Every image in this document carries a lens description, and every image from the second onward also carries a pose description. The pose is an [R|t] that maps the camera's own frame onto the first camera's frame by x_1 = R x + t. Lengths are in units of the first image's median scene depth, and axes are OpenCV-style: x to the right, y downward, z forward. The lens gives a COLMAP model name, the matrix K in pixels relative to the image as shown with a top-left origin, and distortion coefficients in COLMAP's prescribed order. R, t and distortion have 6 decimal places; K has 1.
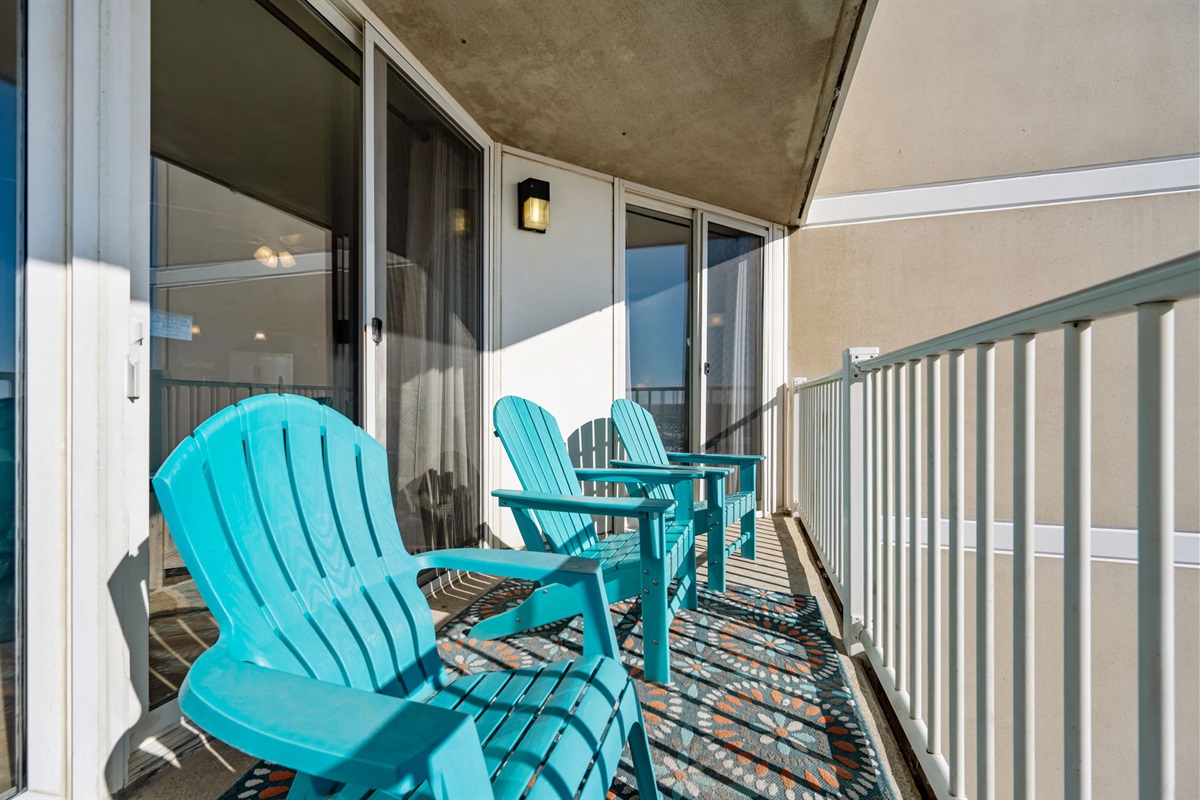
lens RADIAL K [[475.1, 0, 605.7], [0, 475.1, 399.8], [0, 0, 1]] dist [-0.000339, 0.000170]
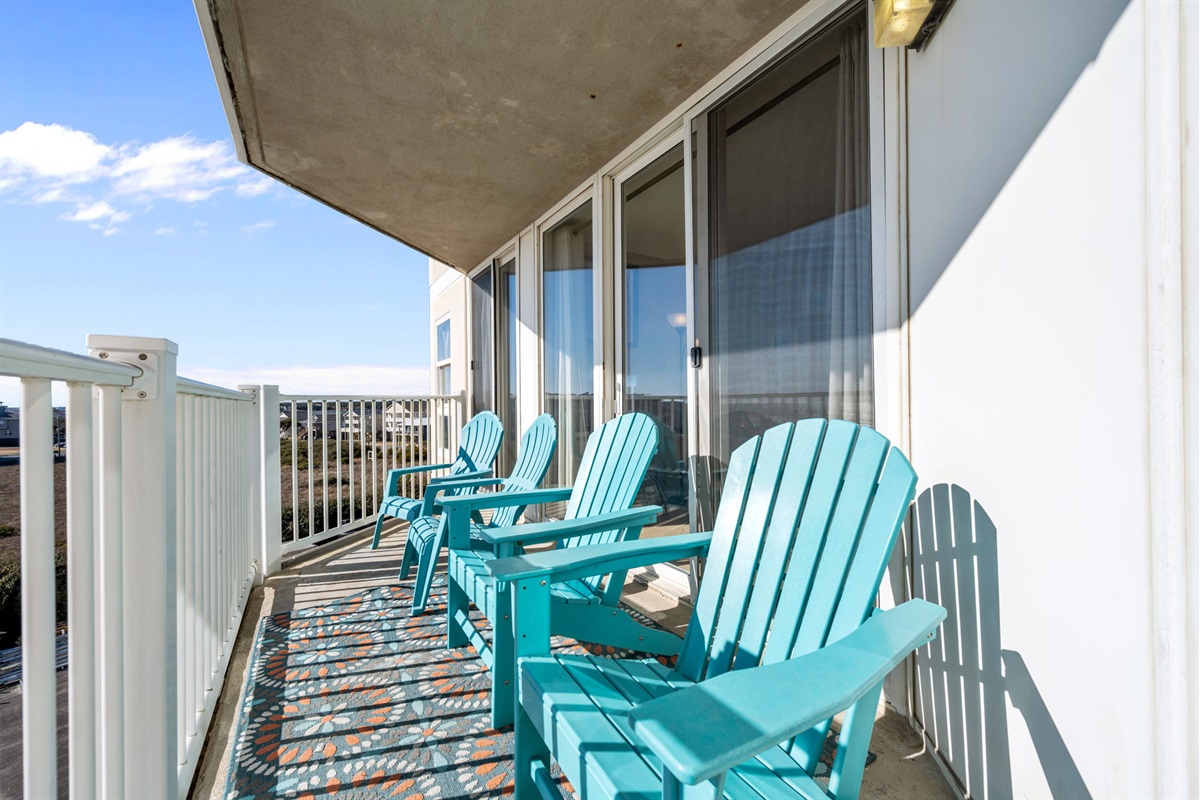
lens RADIAL K [[475.1, 0, 605.7], [0, 475.1, 399.8], [0, 0, 1]] dist [-0.000339, 0.000170]
pose [[-0.666213, 0.005435, -0.745742, 0.636245], [0.013960, 0.999889, -0.005184, -0.042751], [0.745631, -0.013864, -0.666215, 1.873783]]
